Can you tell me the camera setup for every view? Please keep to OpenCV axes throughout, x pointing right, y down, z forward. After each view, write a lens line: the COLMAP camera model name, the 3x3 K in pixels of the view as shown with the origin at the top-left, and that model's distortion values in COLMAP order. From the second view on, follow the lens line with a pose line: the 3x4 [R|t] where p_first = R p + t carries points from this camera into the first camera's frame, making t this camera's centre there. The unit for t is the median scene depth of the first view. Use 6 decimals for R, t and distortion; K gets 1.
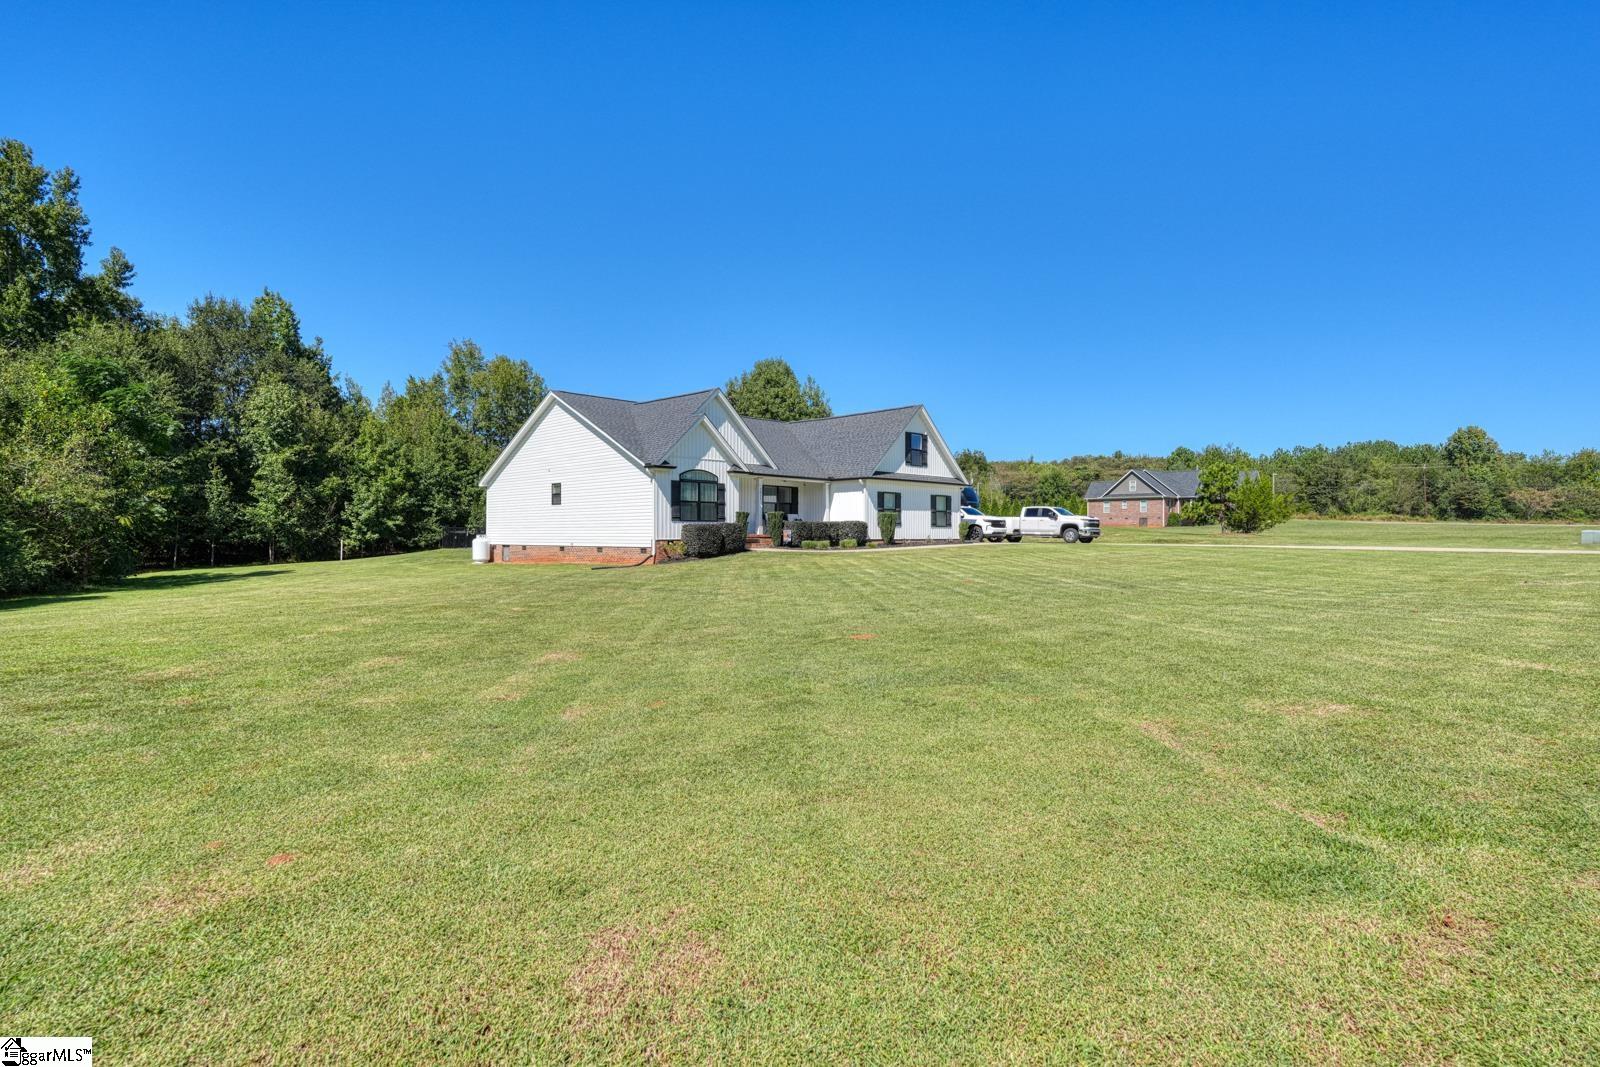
lens RADIAL K [[819.6, 0, 800.0], [0, 819.6, 533.5], [0, 0, 1]] dist [-0.001046, -0.000091]
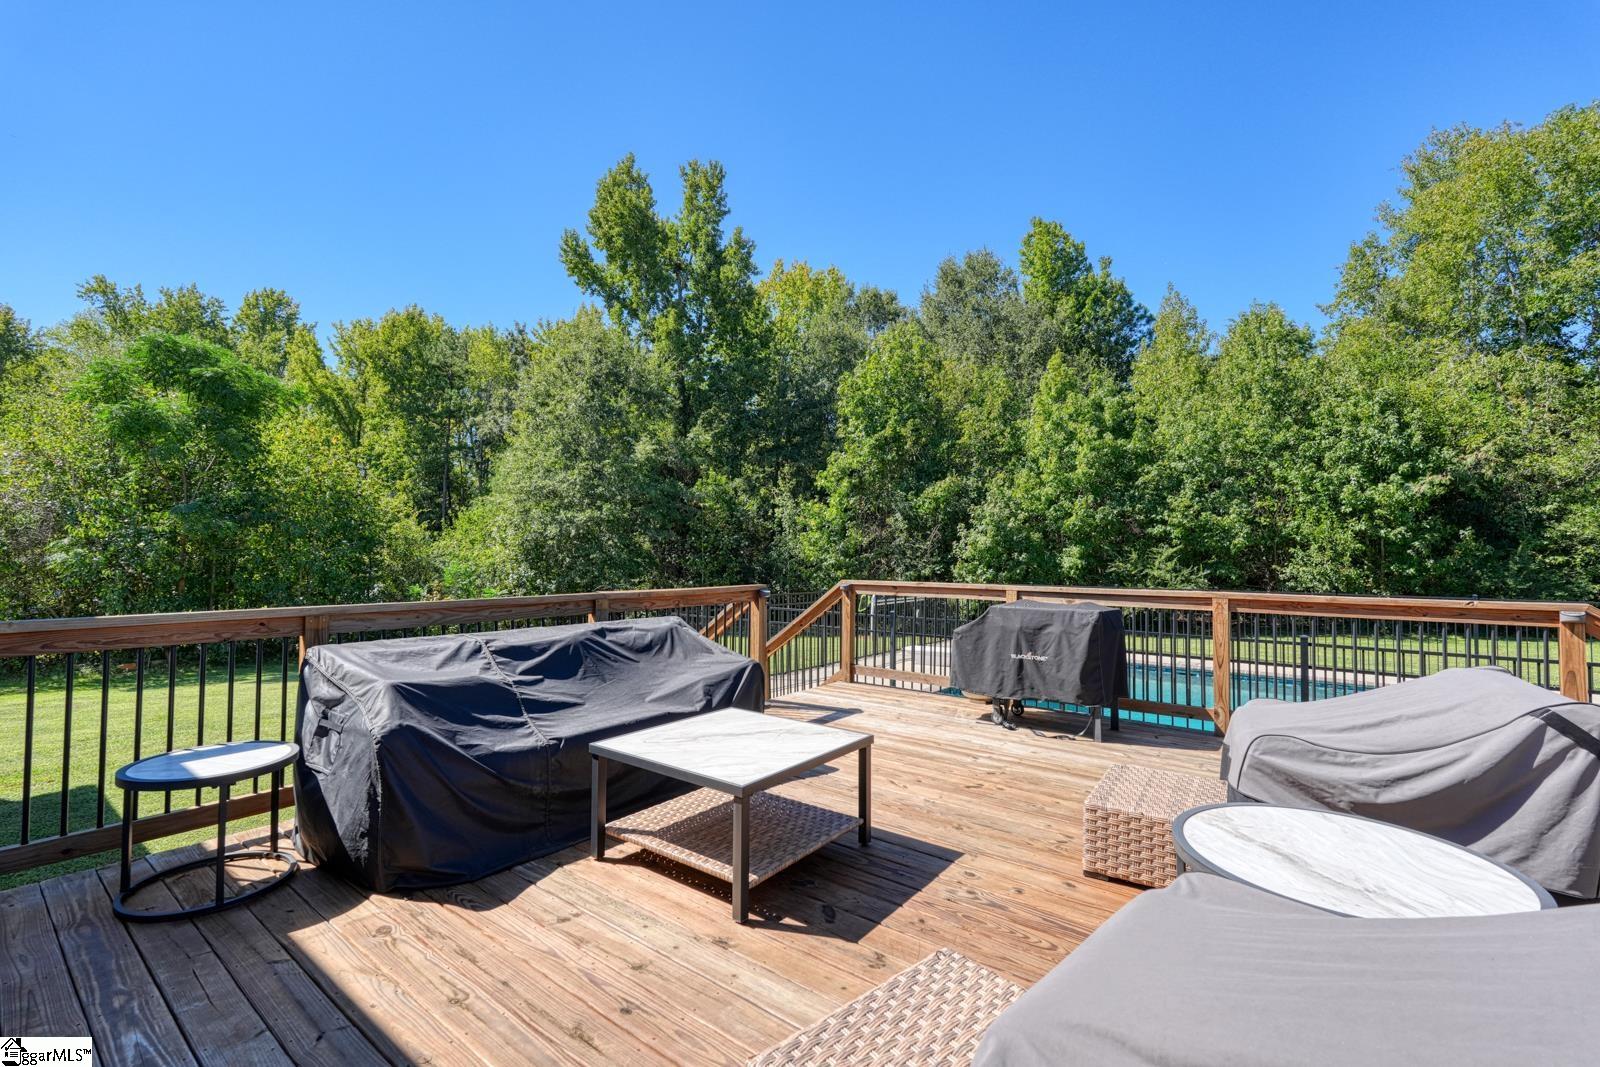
lens RADIAL K [[695.8, 0, 804.6], [0, 695.8, 528.0], [0, 0, 1]] dist [0.003840, 0.000763]
pose [[0.121239, -0.030932, -0.992141, -0.097257], [-0.004057, 0.999491, -0.031657, -0.016290], [0.992615, 0.007863, 0.121051, 0.677865]]
